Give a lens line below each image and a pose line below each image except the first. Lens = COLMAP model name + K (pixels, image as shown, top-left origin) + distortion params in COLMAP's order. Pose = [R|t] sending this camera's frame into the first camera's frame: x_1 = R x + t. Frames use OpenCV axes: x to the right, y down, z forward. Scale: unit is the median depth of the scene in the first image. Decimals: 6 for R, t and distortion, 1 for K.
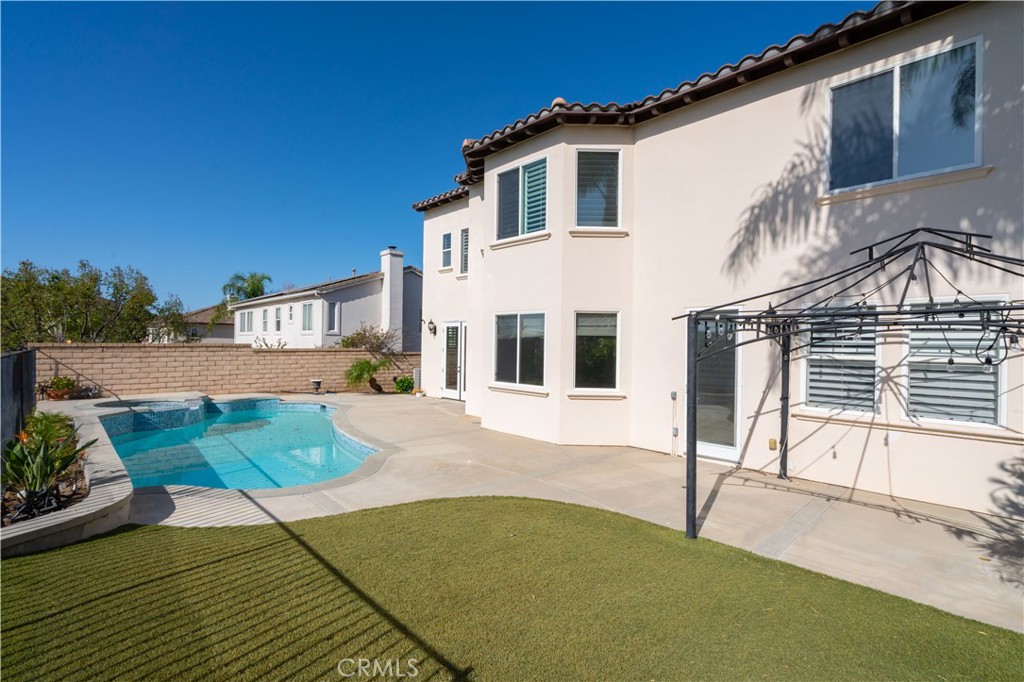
lens RADIAL K [[460.0, 0, 509.8], [0, 460.0, 345.1], [0, 0, 1]] dist [-0.003531, -0.000243]
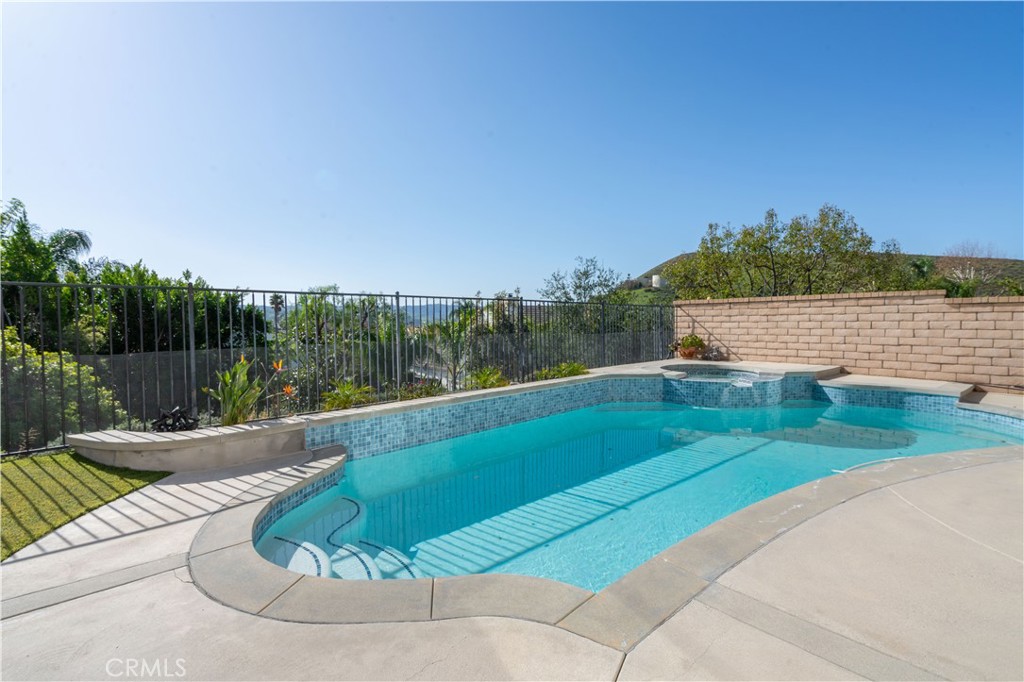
lens RADIAL K [[460.0, 0, 513.3], [0, 460.0, 338.3], [0, 0, 1]] dist [-0.003531, -0.000243]
pose [[-0.044593, 0.030775, -0.998531, 0.000073], [0.005023, 0.999520, 0.030581, 0.042762], [0.998993, -0.003652, -0.044726, 0.639846]]
